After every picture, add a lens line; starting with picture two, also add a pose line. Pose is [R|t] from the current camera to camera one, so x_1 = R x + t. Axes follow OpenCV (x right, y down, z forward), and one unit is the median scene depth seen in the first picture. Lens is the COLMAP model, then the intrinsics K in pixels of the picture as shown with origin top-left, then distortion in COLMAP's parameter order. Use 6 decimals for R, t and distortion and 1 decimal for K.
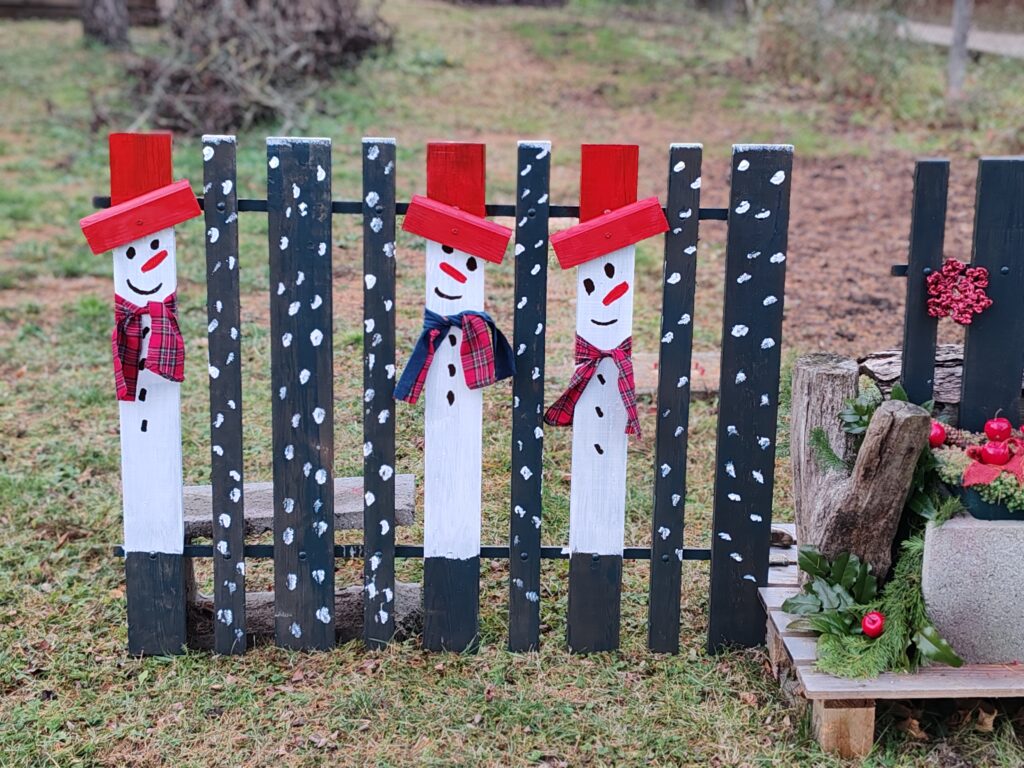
lens RADIAL K [[1537.2, 0, 514.0], [0, 1537.2, 365.4], [0, 0, 1]] dist [0.185662, -0.945024]
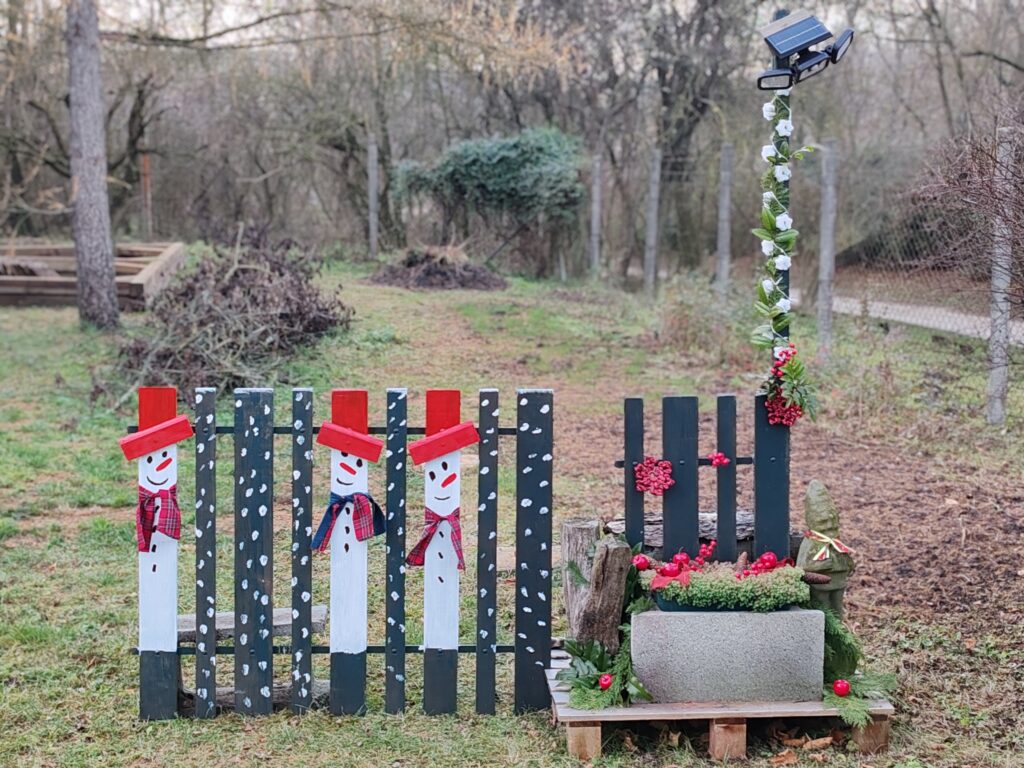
lens RADIAL K [[1537.2, 0, 514.0], [0, 1537.2, 365.4], [0, 0, 1]] dist [0.185662, -0.945024]
pose [[0.999729, -0.012270, 0.019807, 0.102868], [0.015519, 0.984752, -0.173269, 0.114846], [-0.017379, 0.173529, 0.984675, -0.614521]]
